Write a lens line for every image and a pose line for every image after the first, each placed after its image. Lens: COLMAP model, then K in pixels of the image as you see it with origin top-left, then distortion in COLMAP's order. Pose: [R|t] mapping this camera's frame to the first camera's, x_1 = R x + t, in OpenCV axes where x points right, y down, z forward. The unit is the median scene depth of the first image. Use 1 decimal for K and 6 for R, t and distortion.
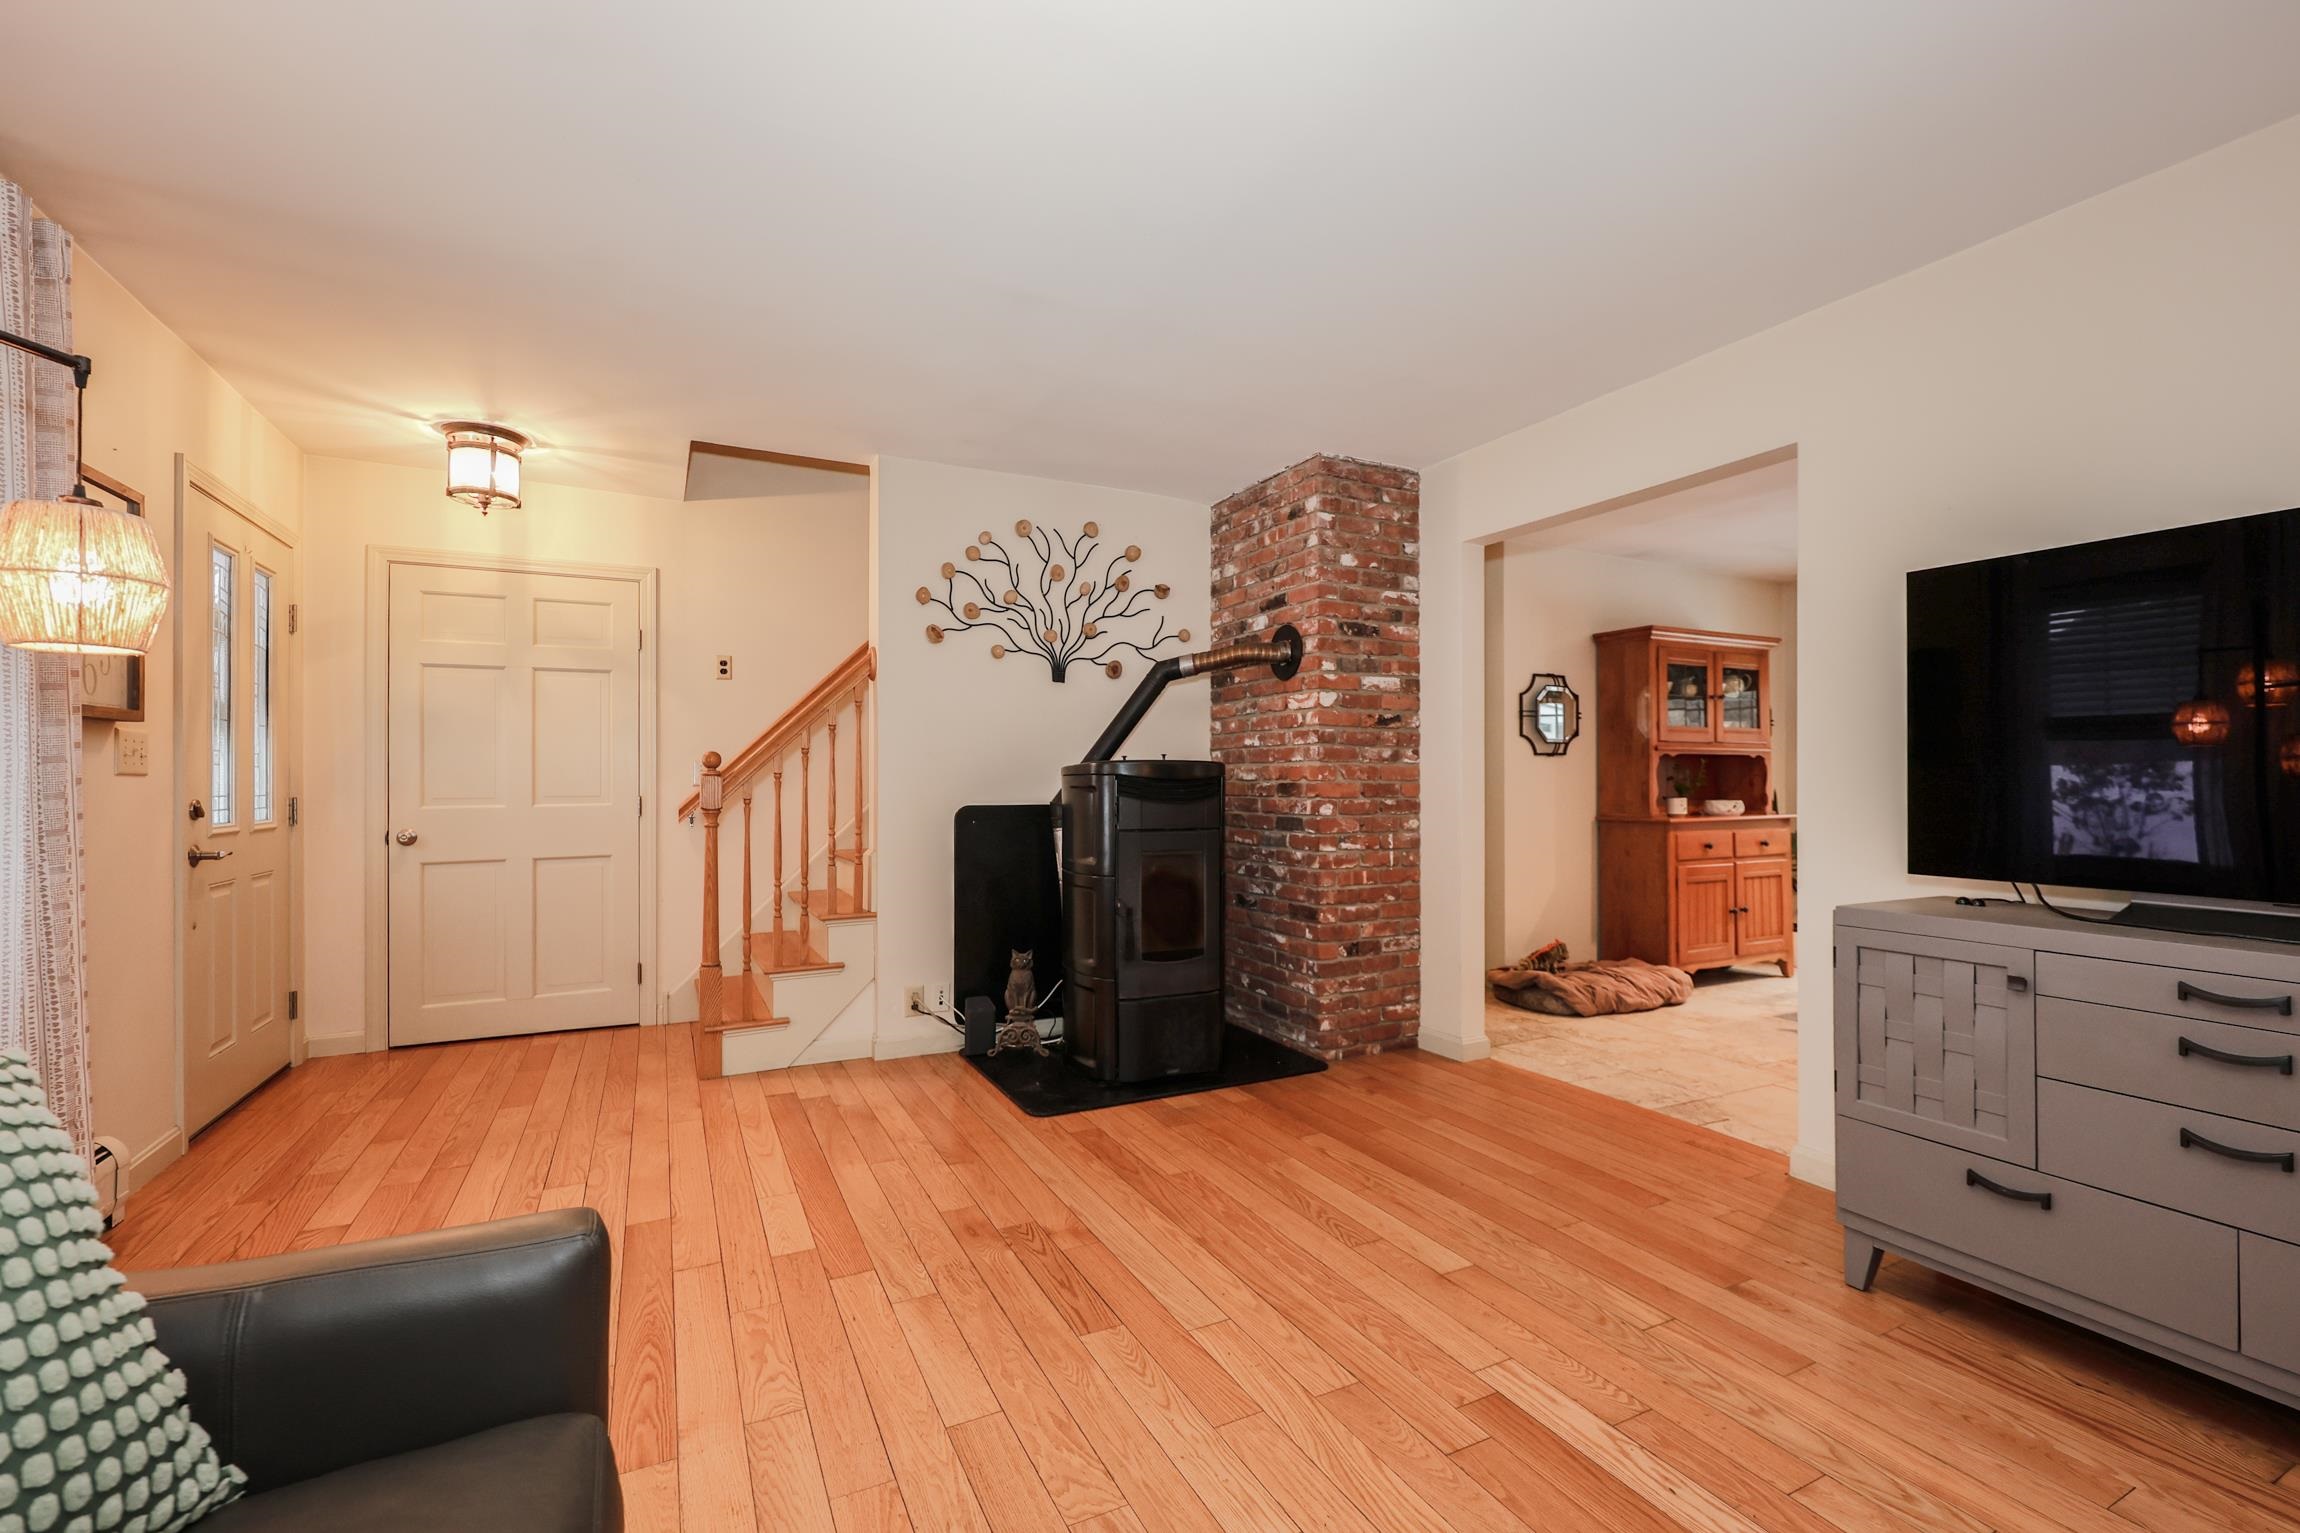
lens RADIAL K [[946.5, 0, 1159.6], [0, 946.5, 761.7], [0, 0, 1]] dist [-0.003645, 0.000412]
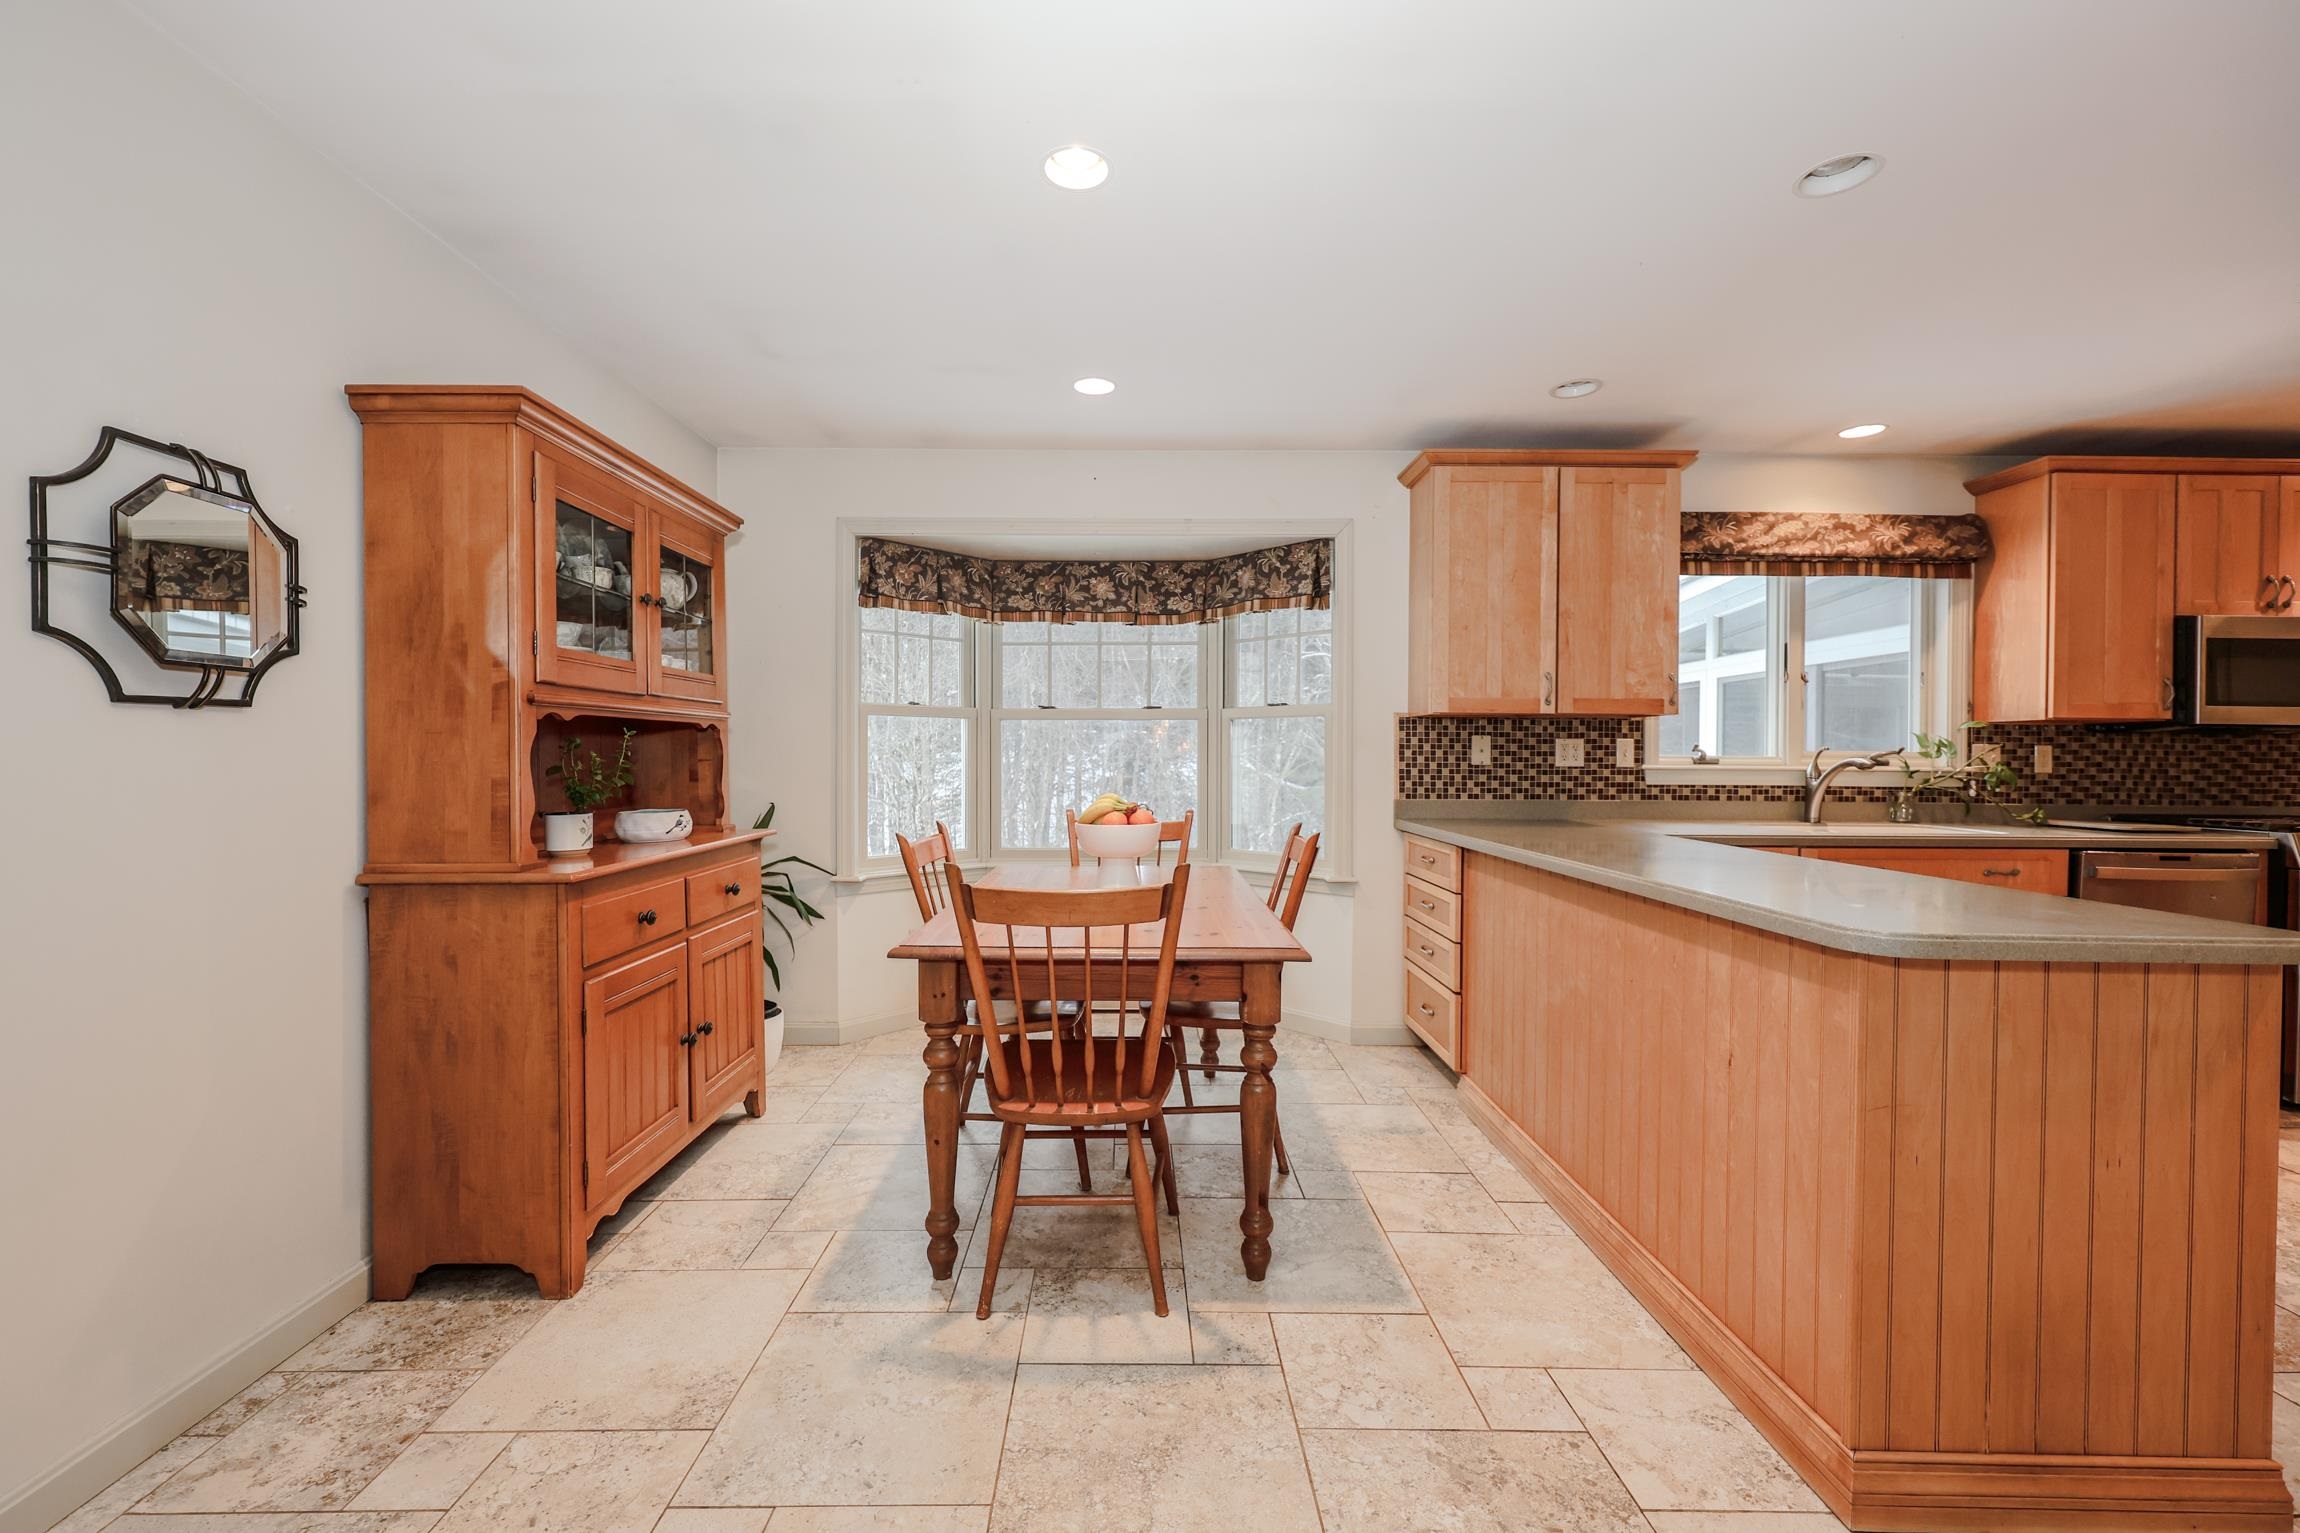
lens RADIAL K [[946.5, 0, 1140.4], [0, 946.5, 766.8], [0, 0, 1]] dist [-0.003645, 0.000412]
pose [[0.423863, -0.016686, 0.905573, 0.342317], [-0.016525, 0.999521, 0.026151, 0.000054], [-0.905576, -0.026049, 0.423384, 0.753660]]
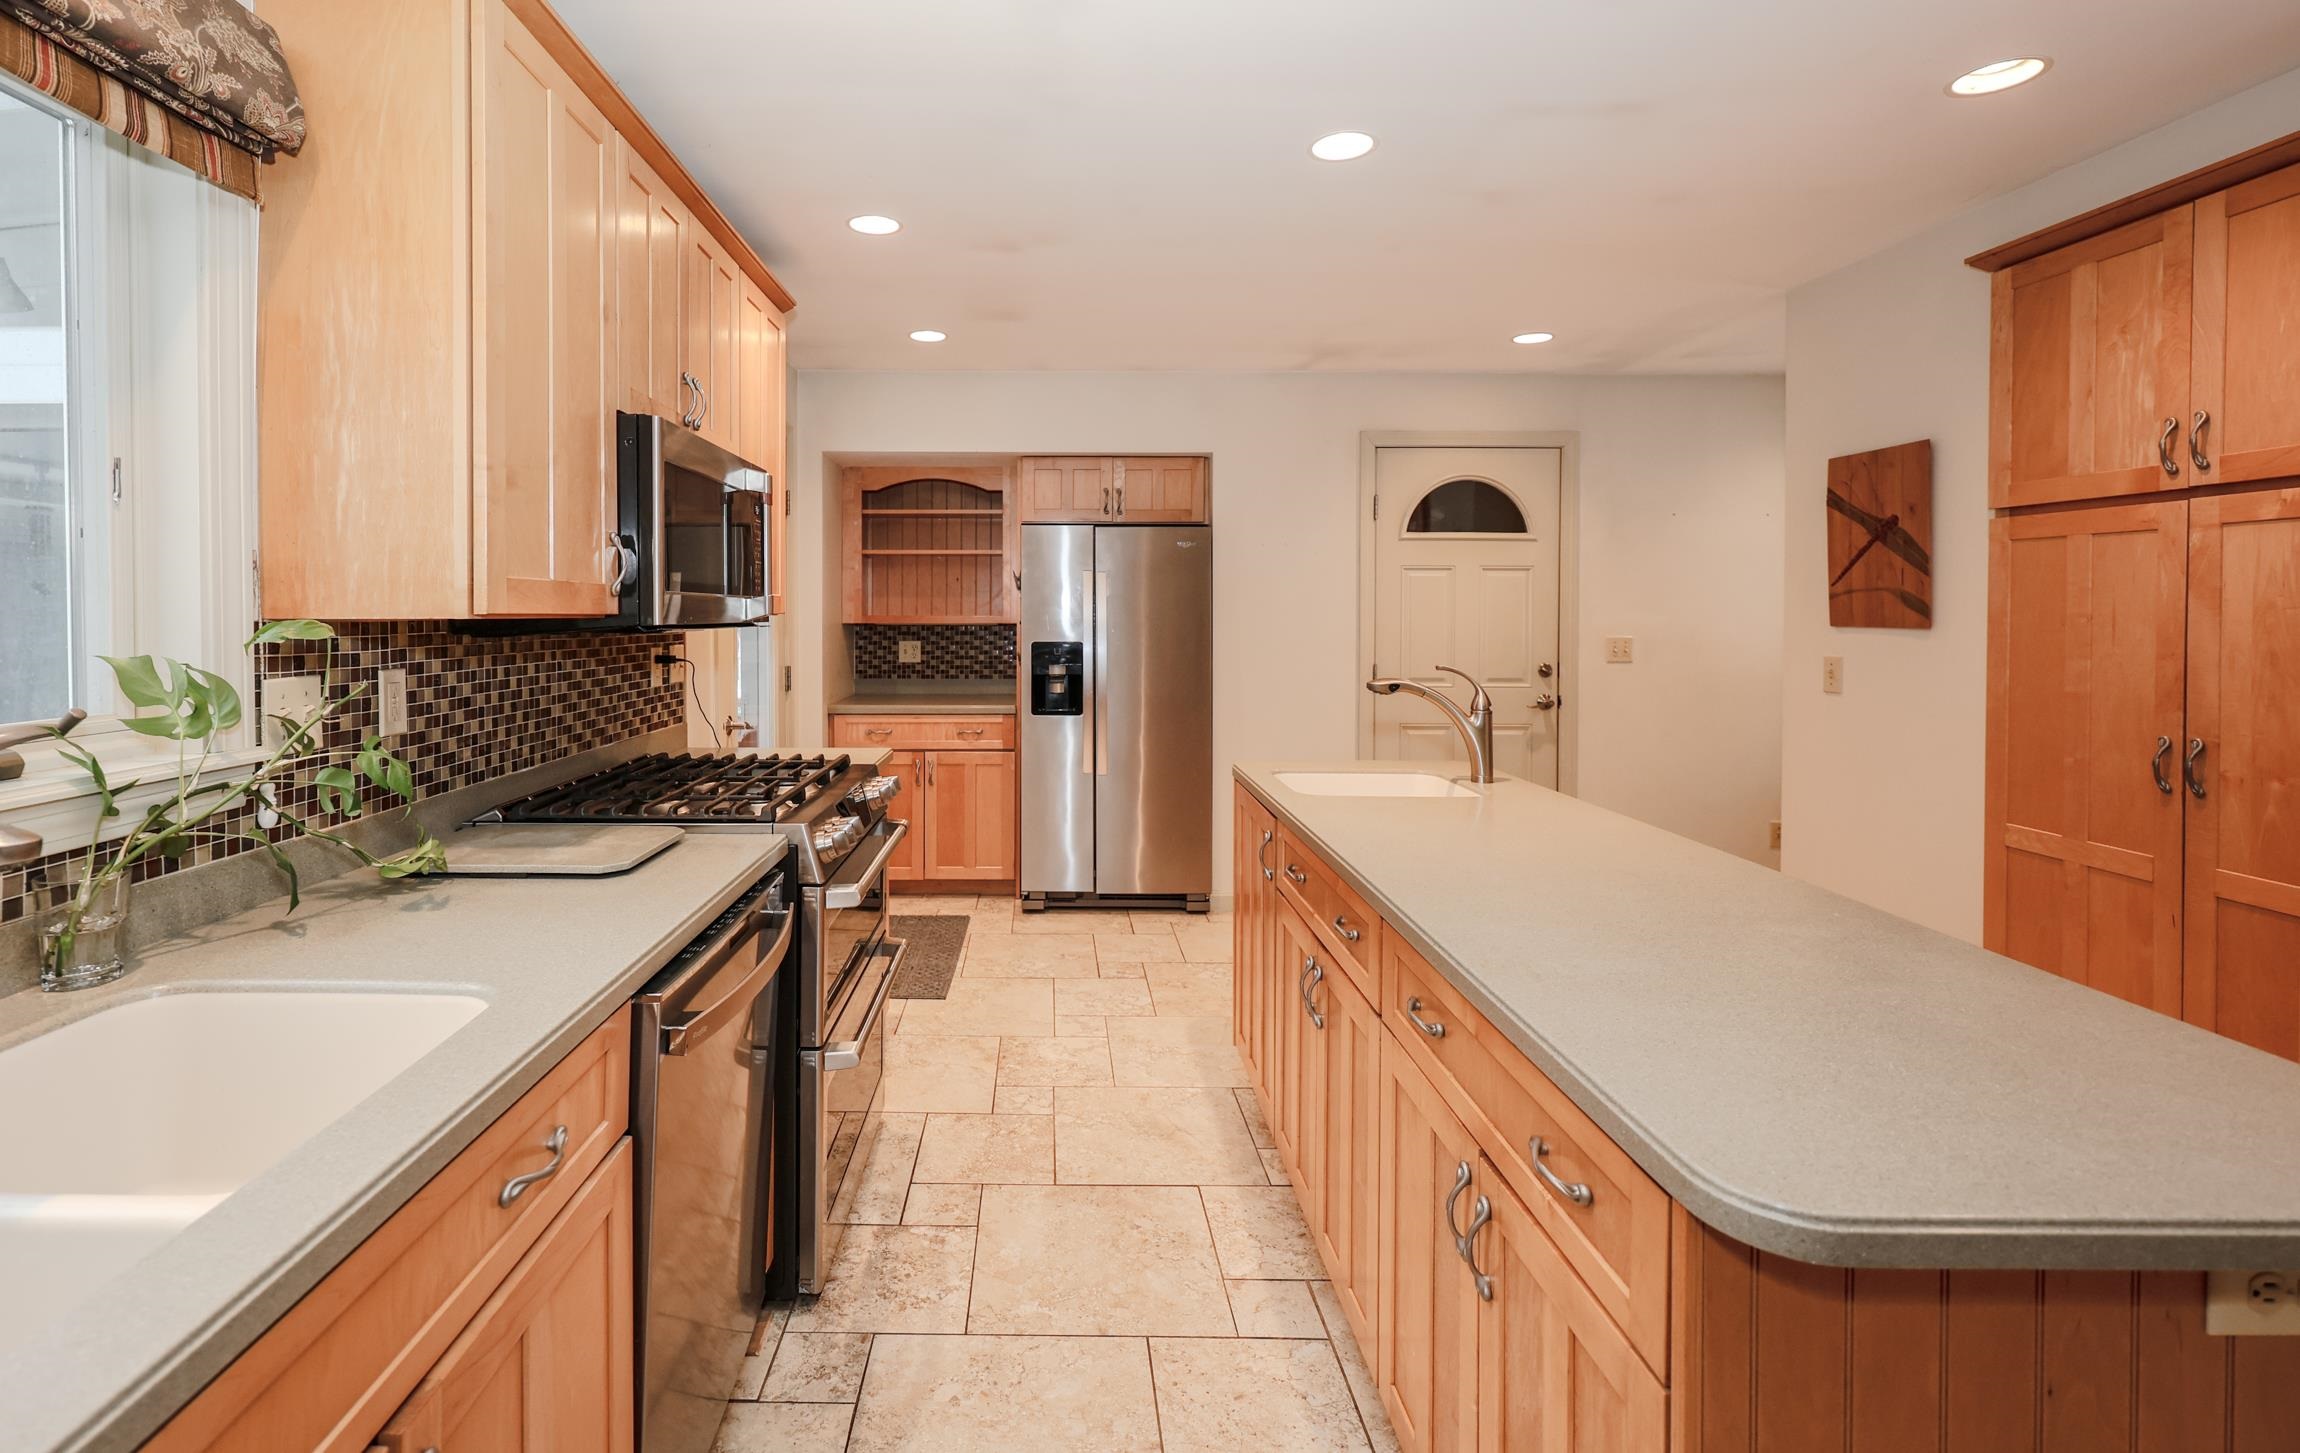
lens RADIAL K [[1025.0, 0, 1033.9], [0, 1025.0, 622.2], [0, 0, 1]] dist [0.004481, 0.000360]
pose [[-0.900211, -0.020481, 0.434971, 1.161218], [-0.020936, 0.999774, 0.003748, -0.039876], [-0.434950, -0.005732, -0.900436, 0.606969]]
